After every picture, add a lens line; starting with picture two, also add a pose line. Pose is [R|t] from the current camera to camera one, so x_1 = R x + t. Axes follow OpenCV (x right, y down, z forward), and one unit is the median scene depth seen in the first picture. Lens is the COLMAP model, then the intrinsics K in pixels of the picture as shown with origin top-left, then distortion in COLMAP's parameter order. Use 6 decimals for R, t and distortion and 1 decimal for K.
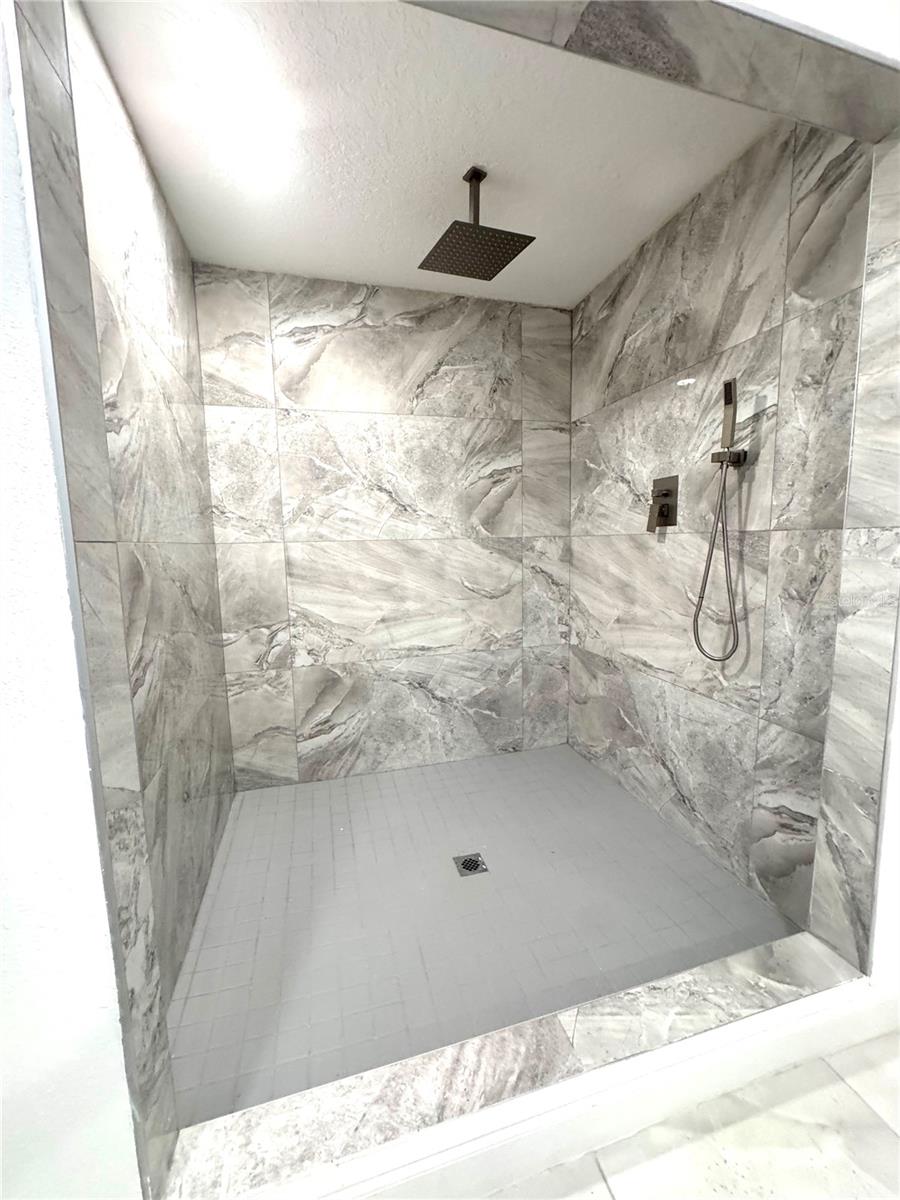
lens RADIAL K [[479.5, 0, 453.0], [0, 479.5, 601.4], [0, 0, 1]] dist [-0.001503, 0.000366]
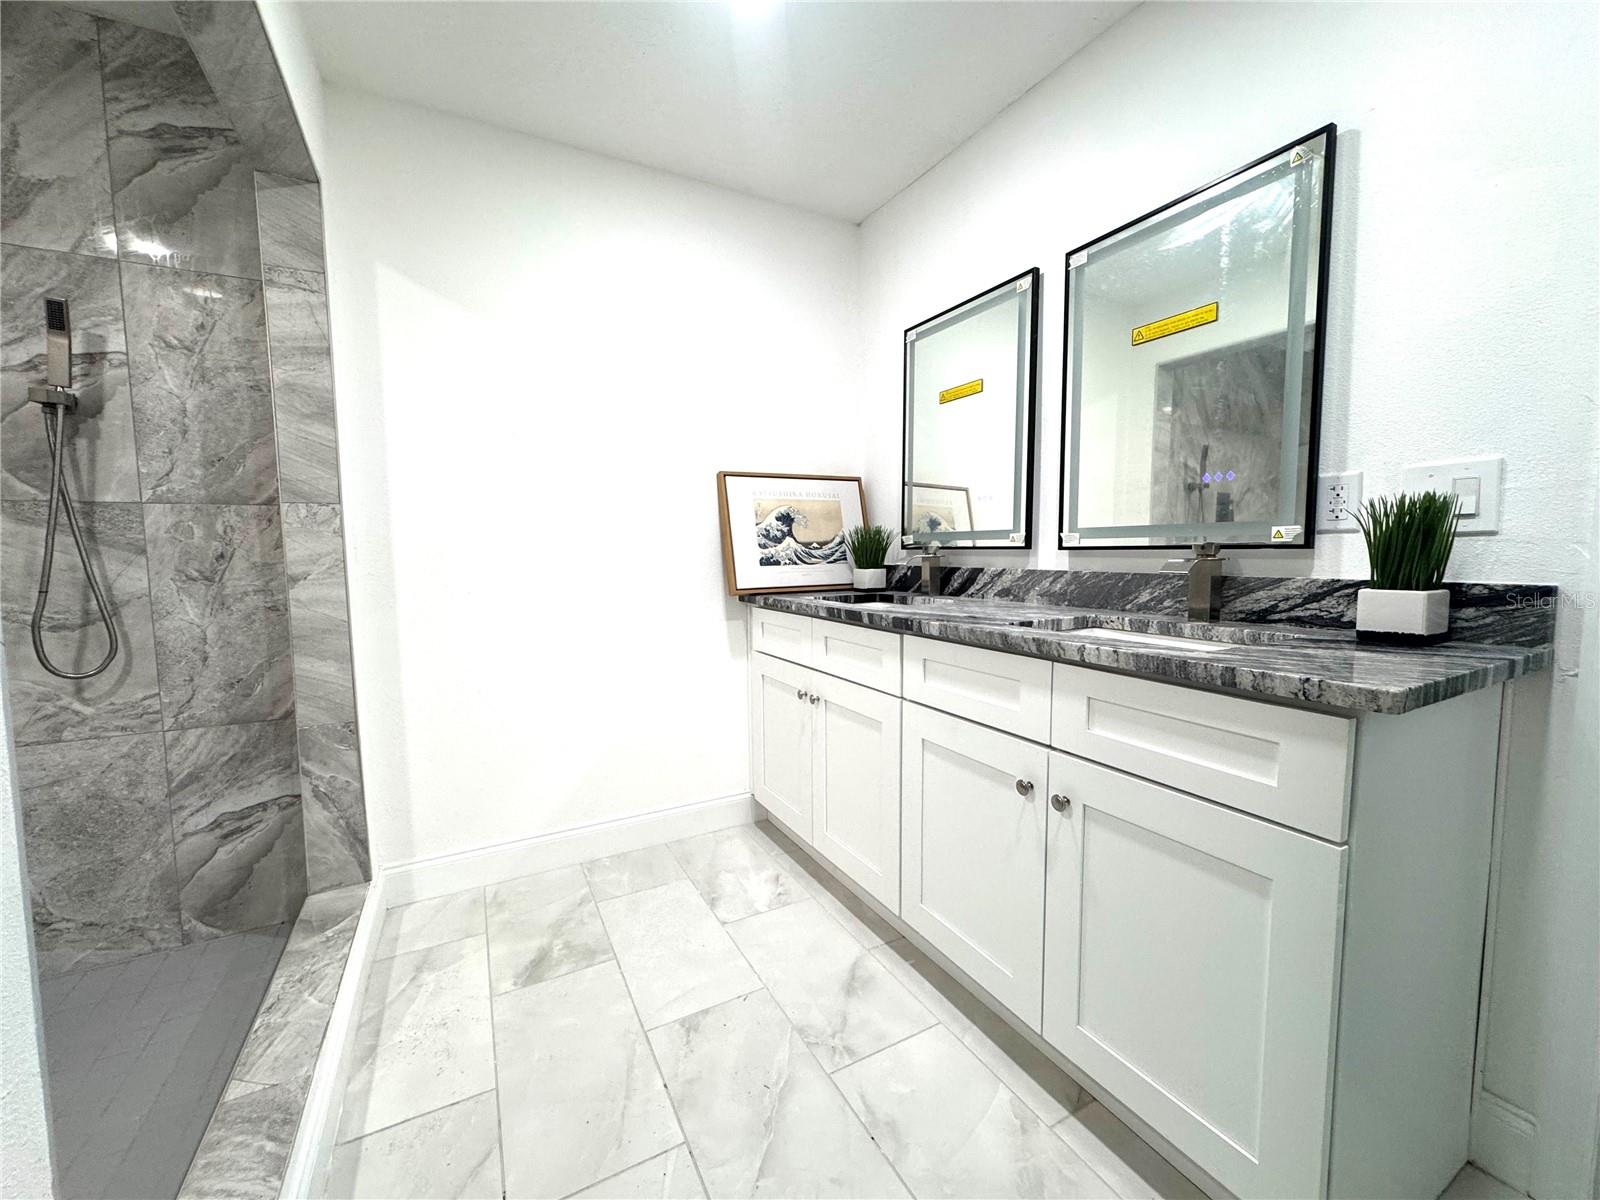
lens RADIAL K [[639.3, 0, 802.2], [0, 639.3, 602.5], [0, 0, 1]] dist [-0.001503, 0.000366]
pose [[-0.210512, -0.062616, 0.975584, -0.719435], [0.139306, 0.985841, 0.093334, 0.085019], [-0.967615, 0.155552, -0.198809, 0.143238]]
